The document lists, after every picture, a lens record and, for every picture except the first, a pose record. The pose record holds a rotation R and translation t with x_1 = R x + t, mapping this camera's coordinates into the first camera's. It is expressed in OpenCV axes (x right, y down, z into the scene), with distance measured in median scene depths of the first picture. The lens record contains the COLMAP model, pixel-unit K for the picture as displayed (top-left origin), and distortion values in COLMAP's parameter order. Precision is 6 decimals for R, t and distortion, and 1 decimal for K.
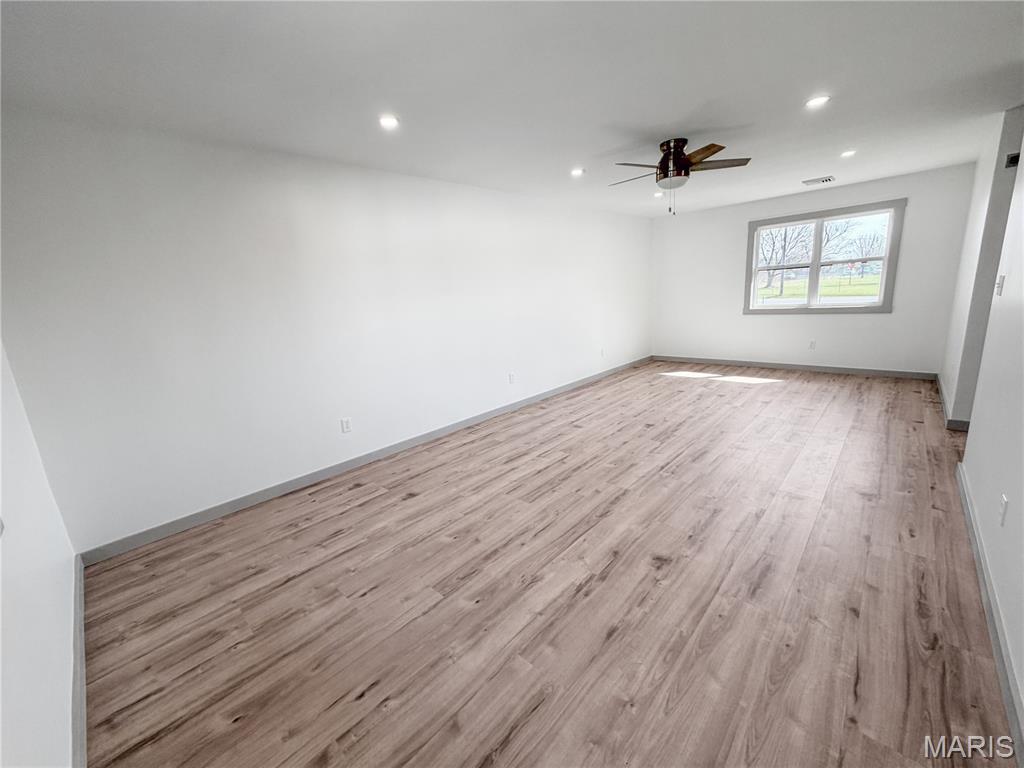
lens RADIAL K [[411.4, 0, 512.0], [0, 411.4, 384.0], [0, 0, 1]] dist [-0.001138, -0.000189]
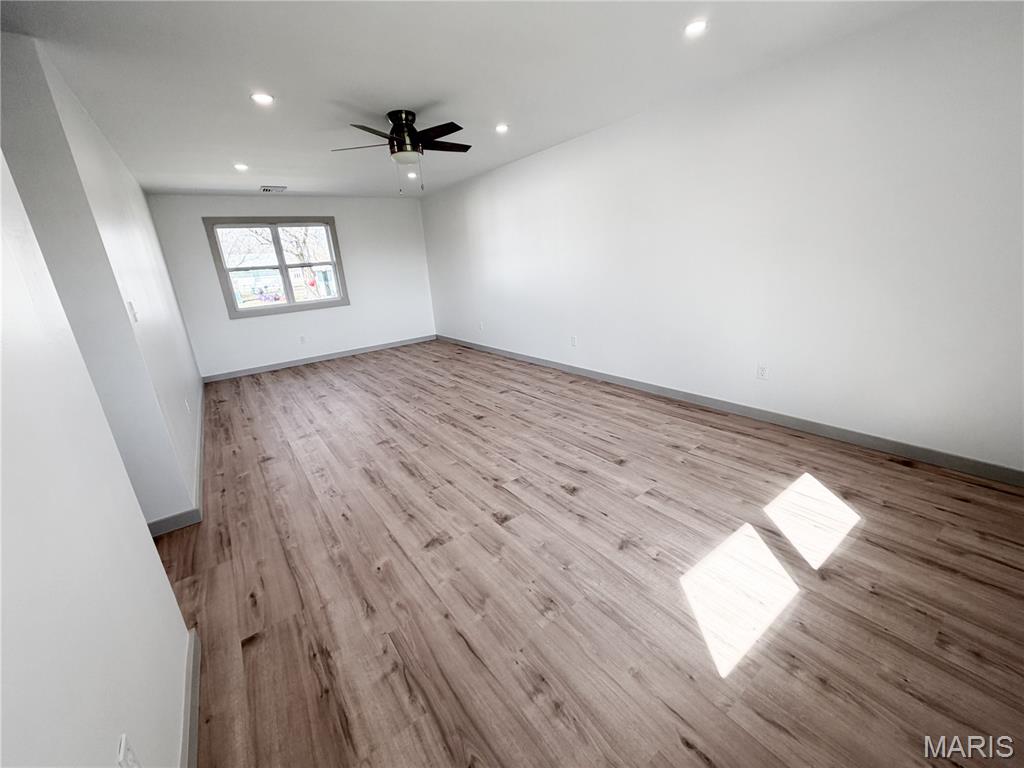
lens RADIAL K [[411.4, 0, 512.0], [0, 411.4, 384.0], [0, 0, 1]] dist [-0.001138, -0.000189]
pose [[-0.182926, 0.365784, -0.912546, 1.202850], [-0.129929, 0.911072, 0.391238, -0.359181], [0.974503, 0.190134, -0.119133, 1.234042]]
